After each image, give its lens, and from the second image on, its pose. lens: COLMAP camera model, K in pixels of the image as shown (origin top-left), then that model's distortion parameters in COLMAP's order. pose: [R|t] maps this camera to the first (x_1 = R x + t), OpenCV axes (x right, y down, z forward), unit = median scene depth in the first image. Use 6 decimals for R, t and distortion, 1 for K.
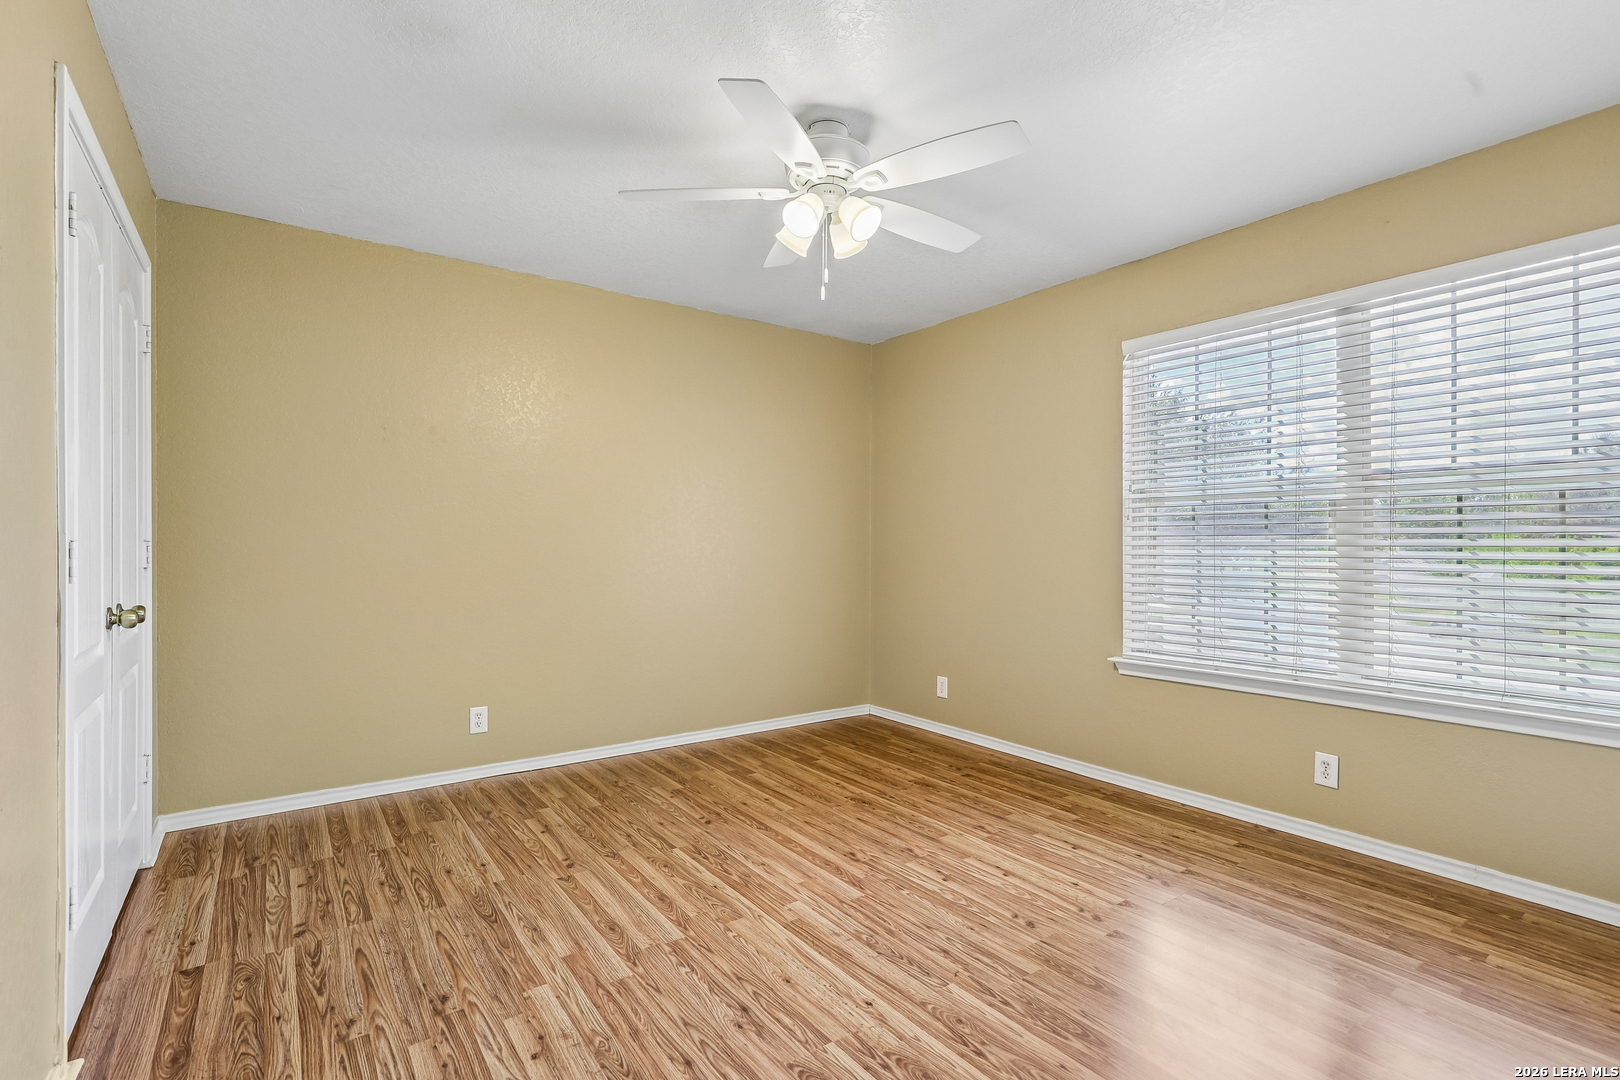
lens RADIAL K [[749.4, 0, 818.2], [0, 749.4, 541.8], [0, 0, 1]] dist [-0.023510, 0.004798]
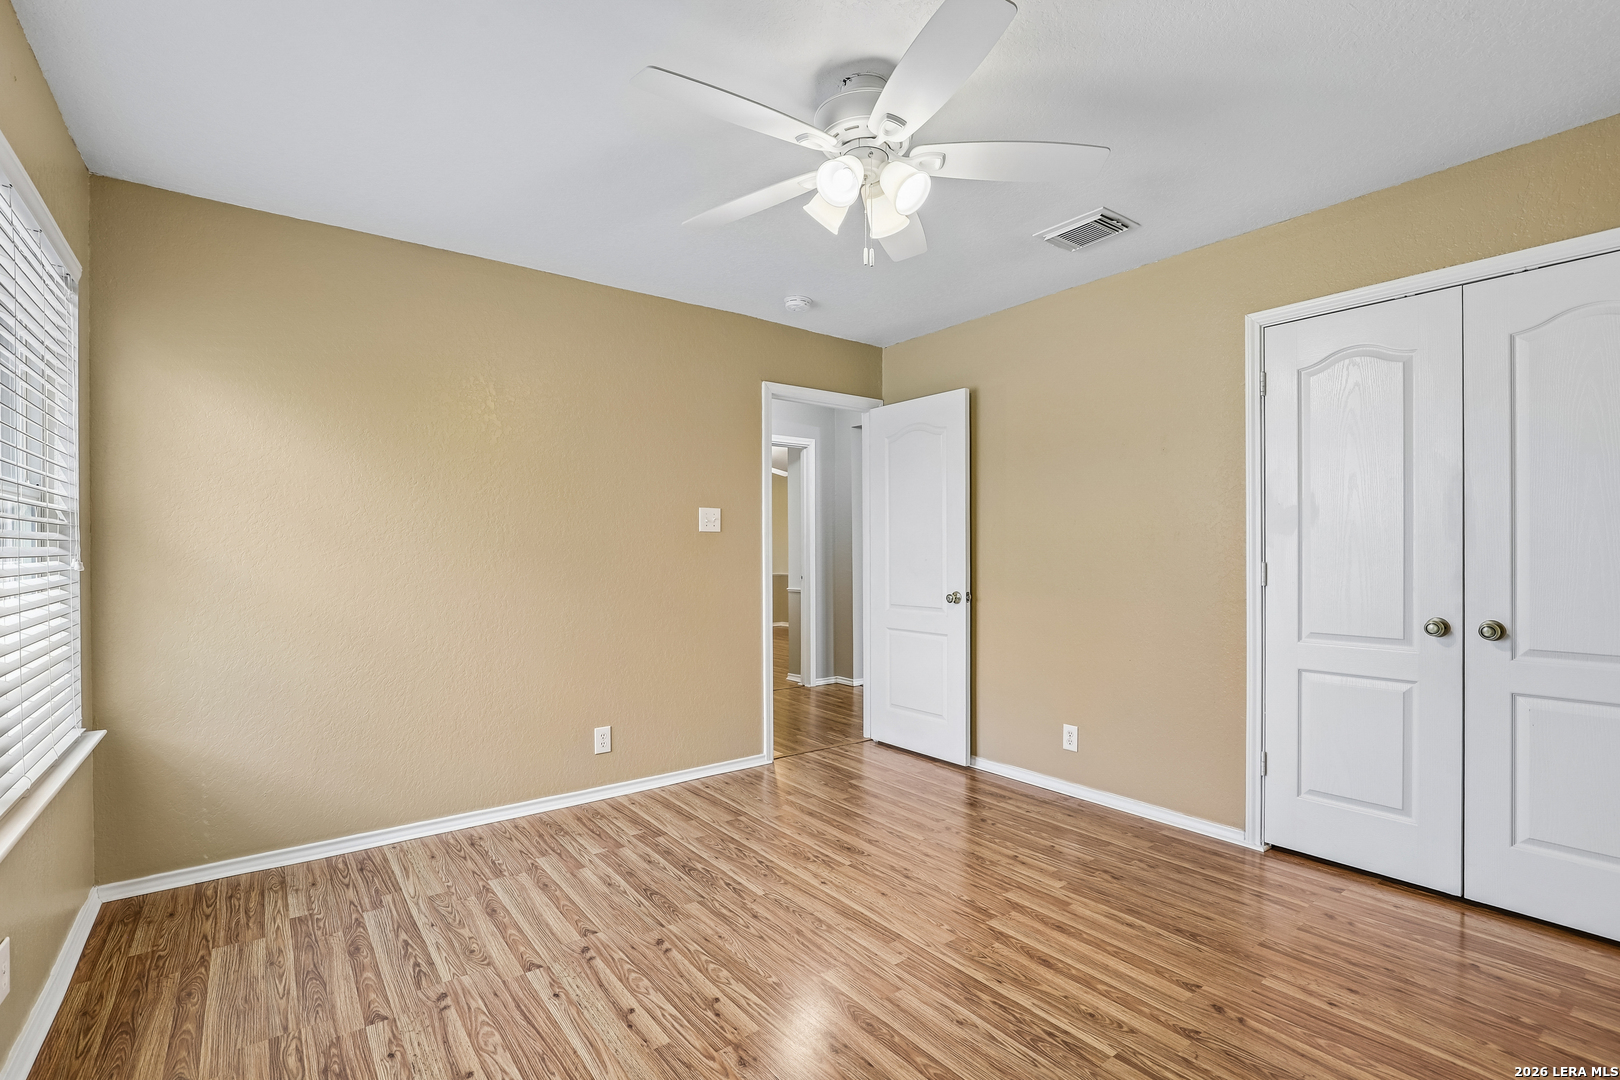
lens RADIAL K [[749.4, 0, 818.2], [0, 749.4, 541.8], [0, 0, 1]] dist [-0.023510, 0.004798]
pose [[-0.999768, 0.001040, -0.021501, 0.090675], [0.001325, 0.999911, -0.013241, -0.019260], [0.021485, -0.013266, -0.999681, 2.049032]]
